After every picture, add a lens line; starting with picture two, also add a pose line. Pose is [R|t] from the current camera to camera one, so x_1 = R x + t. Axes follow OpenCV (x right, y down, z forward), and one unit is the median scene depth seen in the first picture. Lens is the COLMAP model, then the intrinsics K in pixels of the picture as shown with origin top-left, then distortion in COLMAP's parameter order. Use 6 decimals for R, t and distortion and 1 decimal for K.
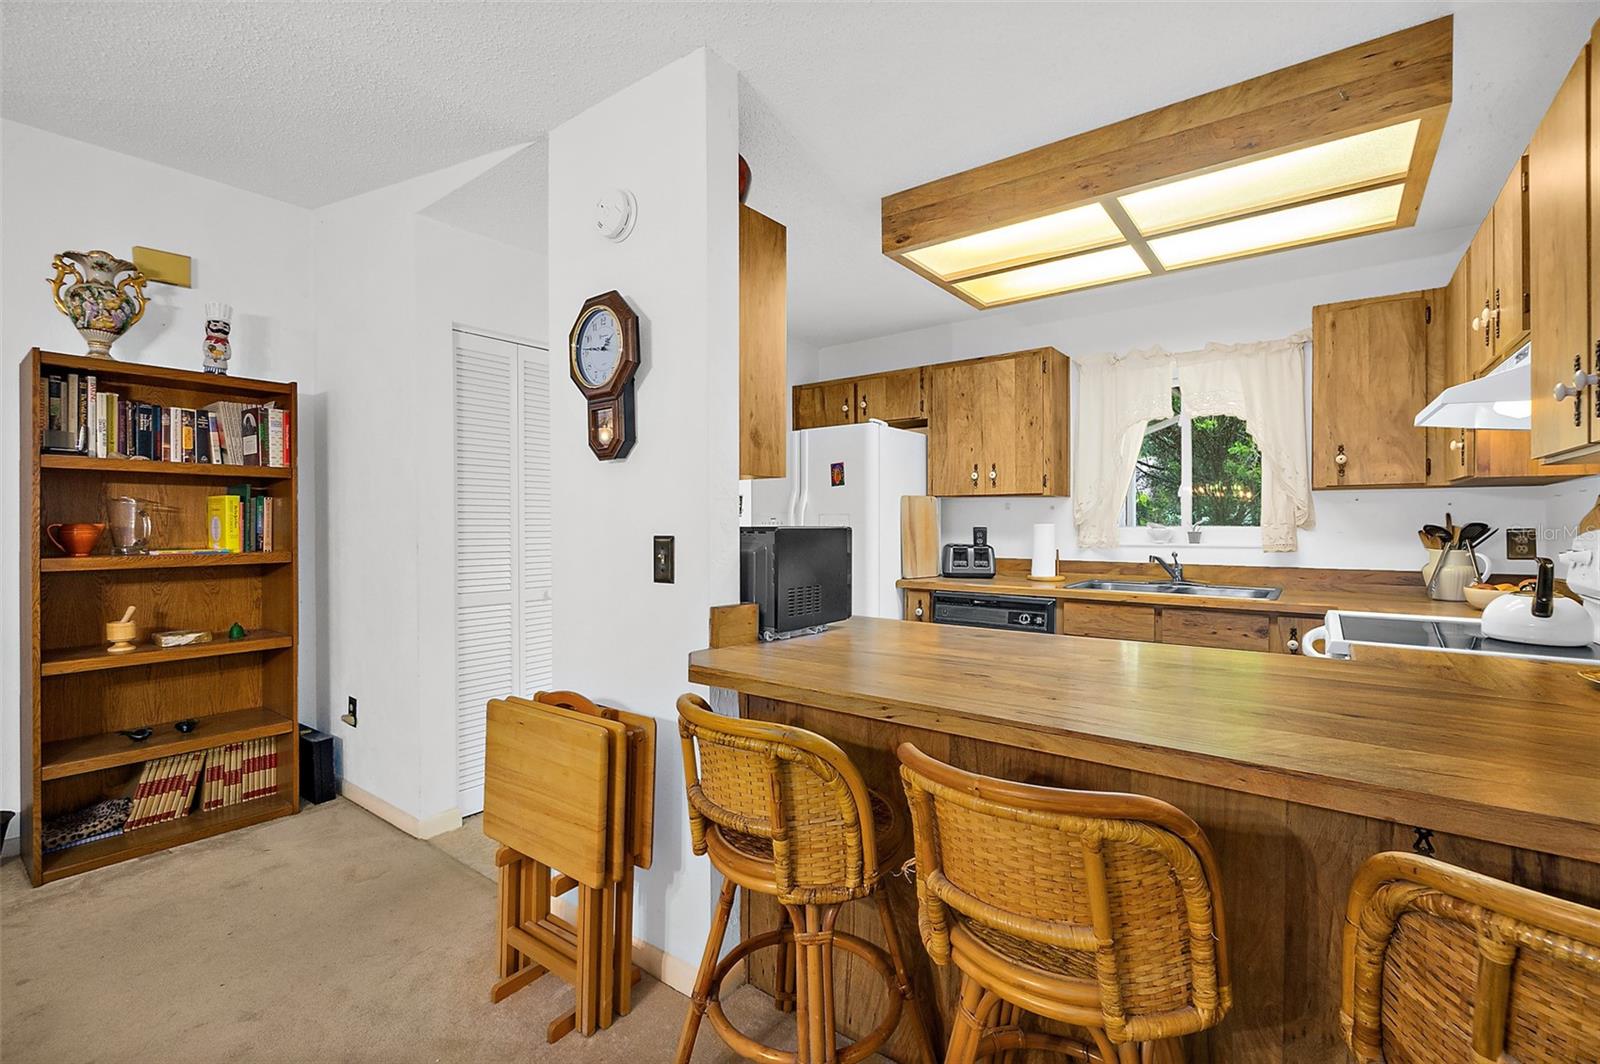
lens RADIAL K [[704.9, 0, 790.5], [0, 704.9, 524.0], [0, 0, 1]] dist [-0.009963, 0.003130]
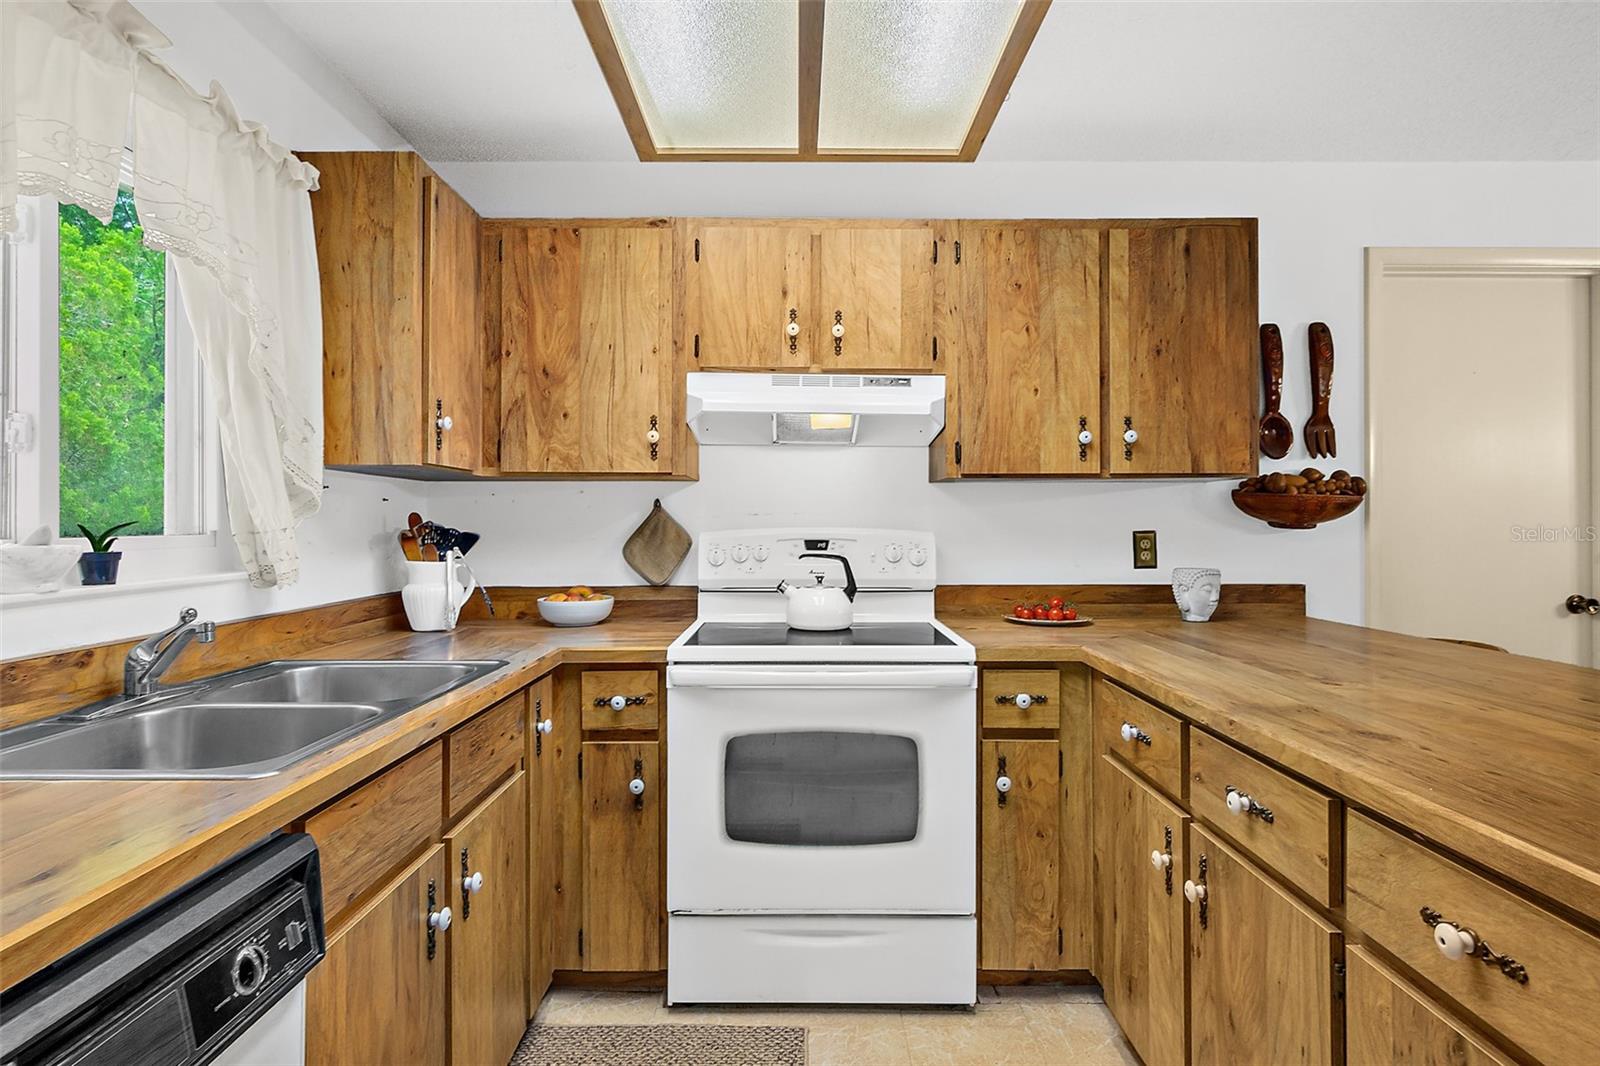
lens RADIAL K [[777.5, 0, 793.1], [0, 777.5, 520.8], [0, 0, 1]] dist [-0.003719, 0.000117]
pose [[-0.601896, 0.003231, 0.798568, 0.045221], [0.007123, 0.999974, 0.001323, -0.003580], [-0.798543, 0.006484, -0.601903, 1.154906]]
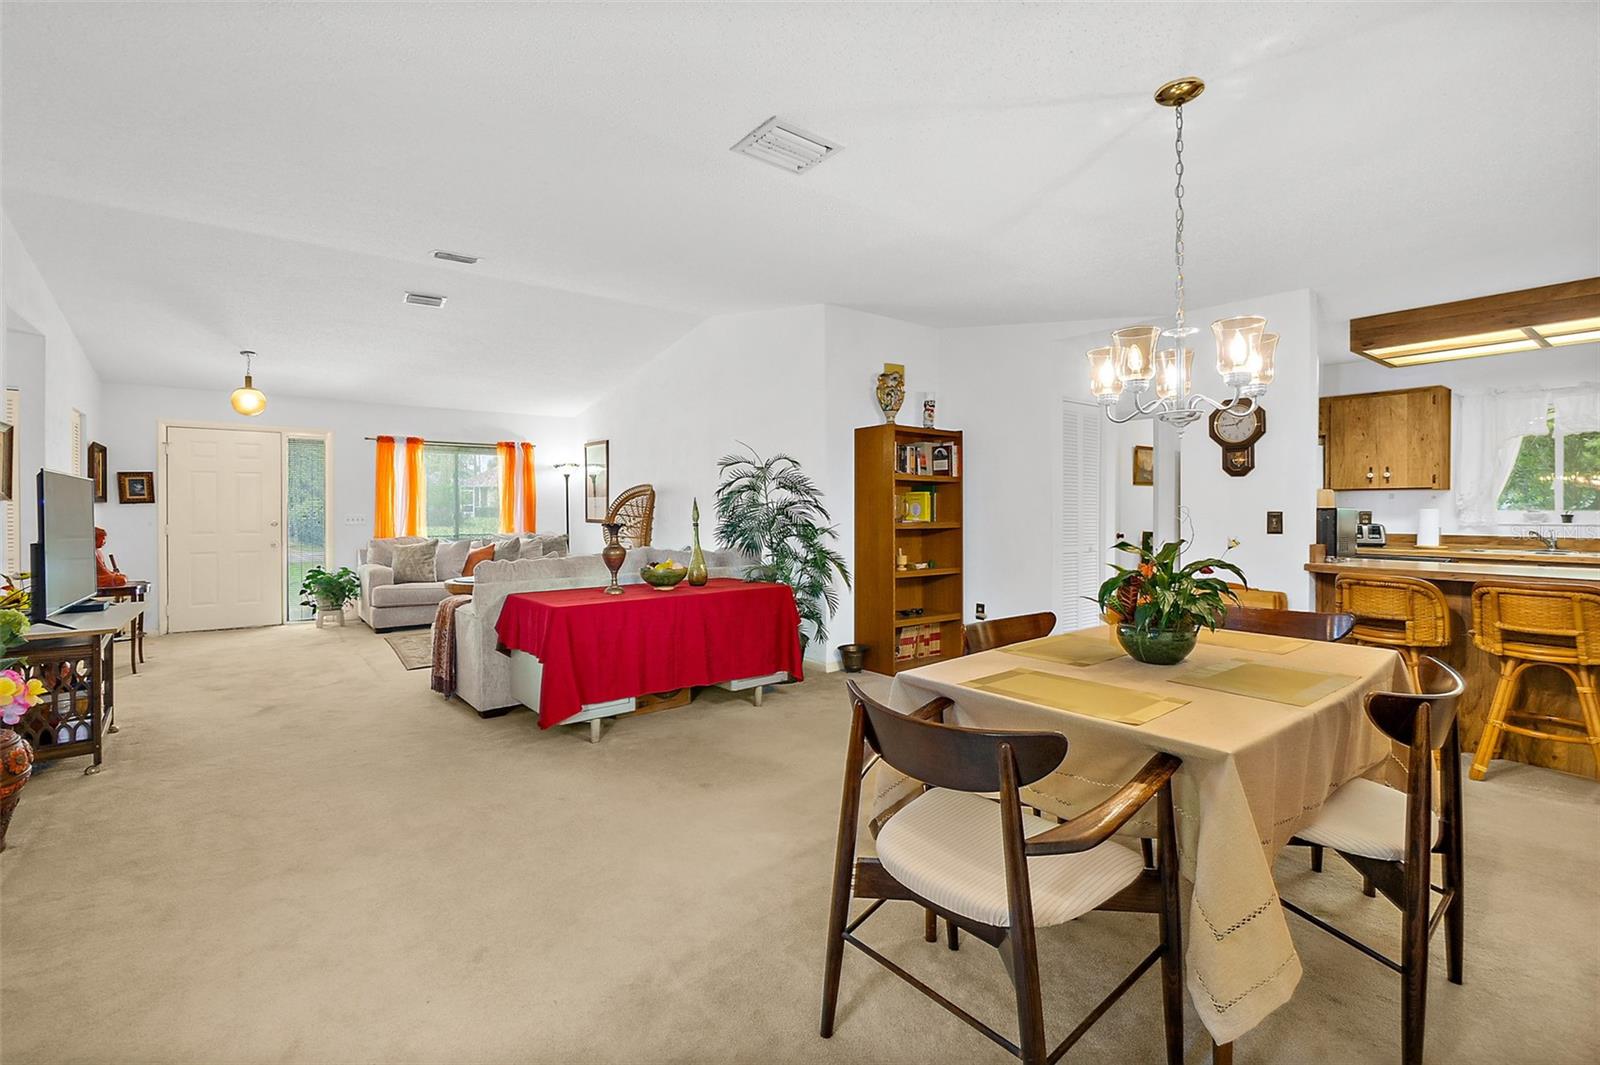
lens RADIAL K [[704.9, 0, 775.5], [0, 704.9, 513.9], [0, 0, 1]] dist [-0.009963, 0.003130]
pose [[0.960658, 0.004183, -0.277703, -0.672916], [-0.003848, 0.999991, 0.001753, 0.016505], [0.277707, -0.000615, 0.960665, -0.946073]]
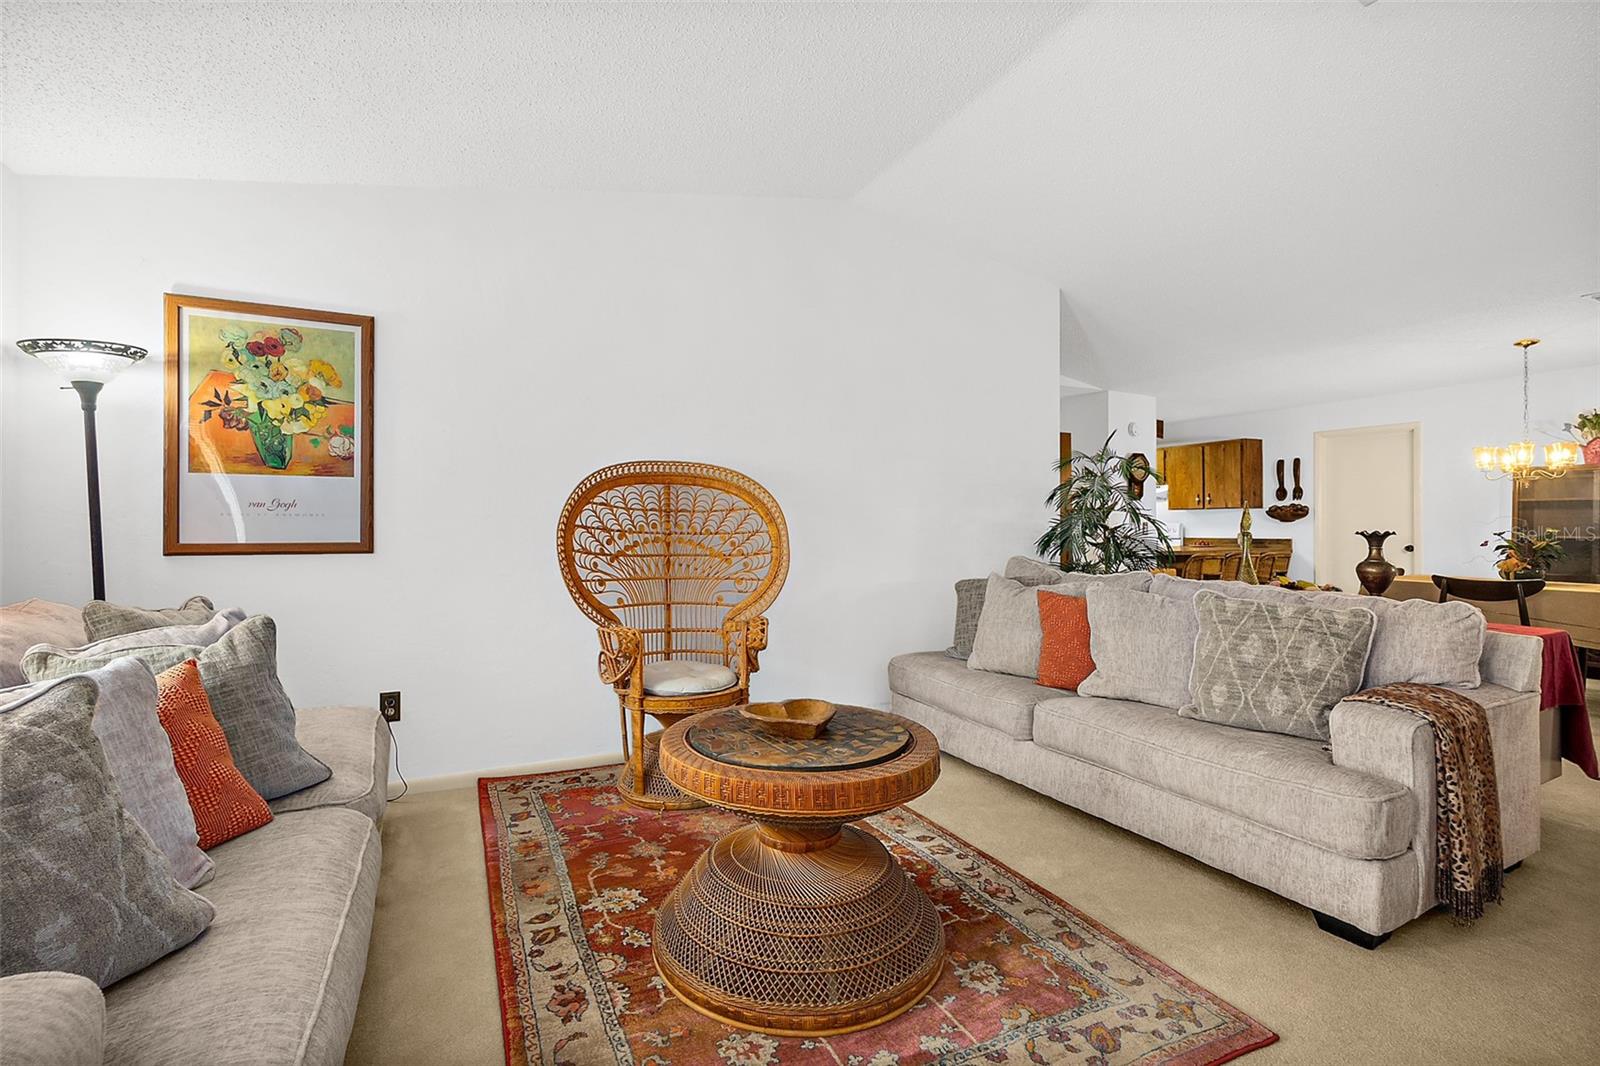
lens RADIAL K [[704.9, 0, 776.8], [0, 704.9, 525.1], [0, 0, 1]] dist [-0.009963, 0.003130]
pose [[0.461264, 0.004647, 0.887251, -2.782514], [0.005026, 0.999957, -0.007849, 0.033147], [-0.887249, 0.008080, 0.461221, 0.650442]]
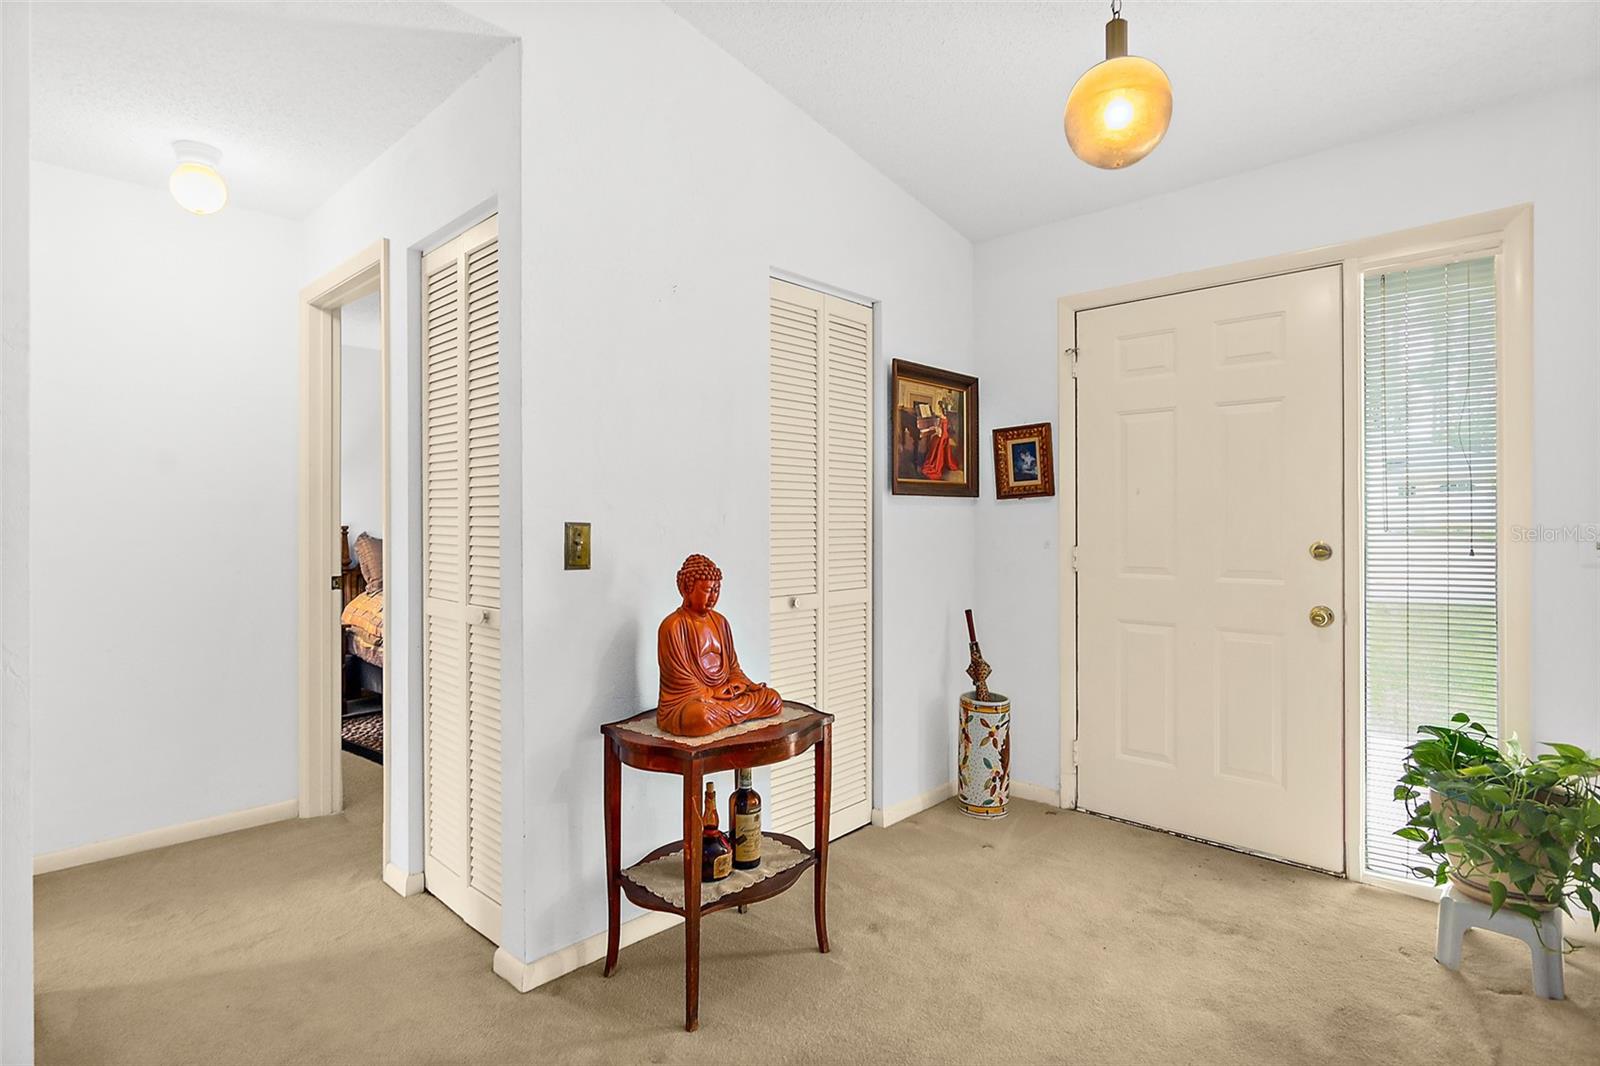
lens RADIAL K [[816.9, 0, 788.3], [0, 816.9, 521.2], [0, 0, 1]] dist [-0.005014, 0.003673]
pose [[-0.109341, 0.002526, -0.994001, -2.117785], [-0.003520, 0.999990, 0.002928, 0.027066], [0.993998, 0.003819, -0.109331, 0.484636]]
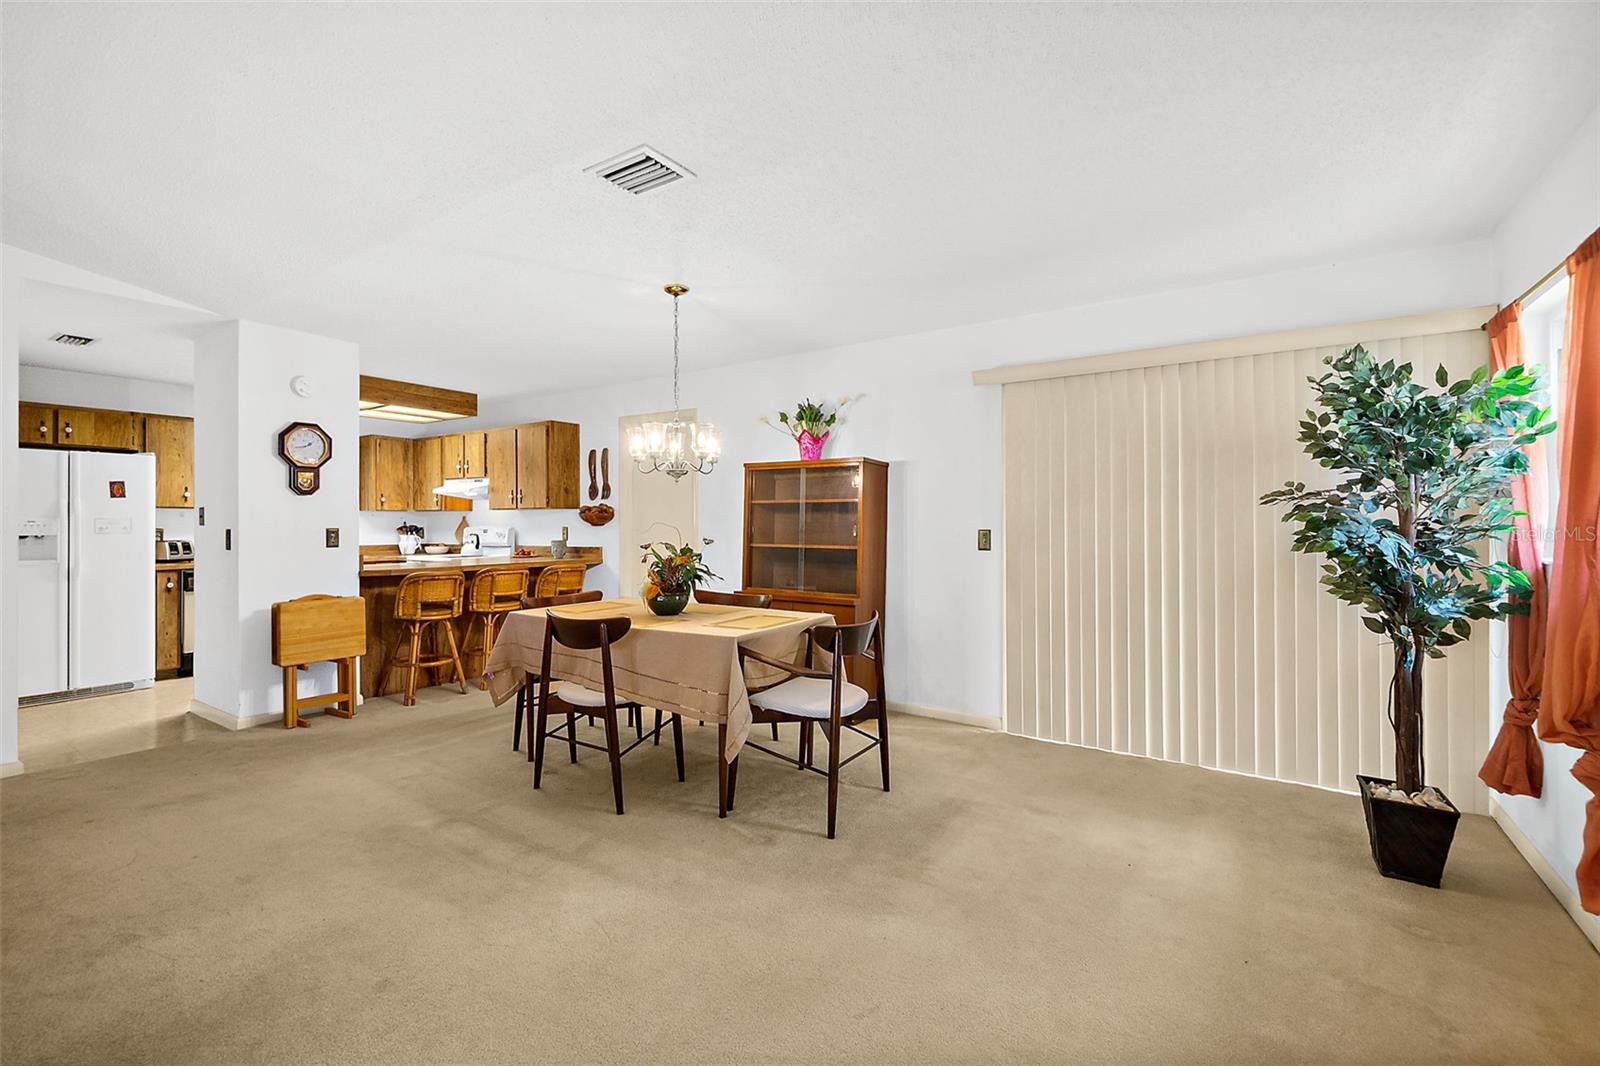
lens RADIAL K [[704.9, 0, 784.6], [0, 704.9, 522.1], [0, 0, 1]] dist [-0.009963, 0.003130]
pose [[-0.046566, 0.006764, 0.998892, -1.734254], [0.009879, 0.999931, -0.006310, 0.017059], [-0.998866, 0.009574, -0.046630, -0.294015]]
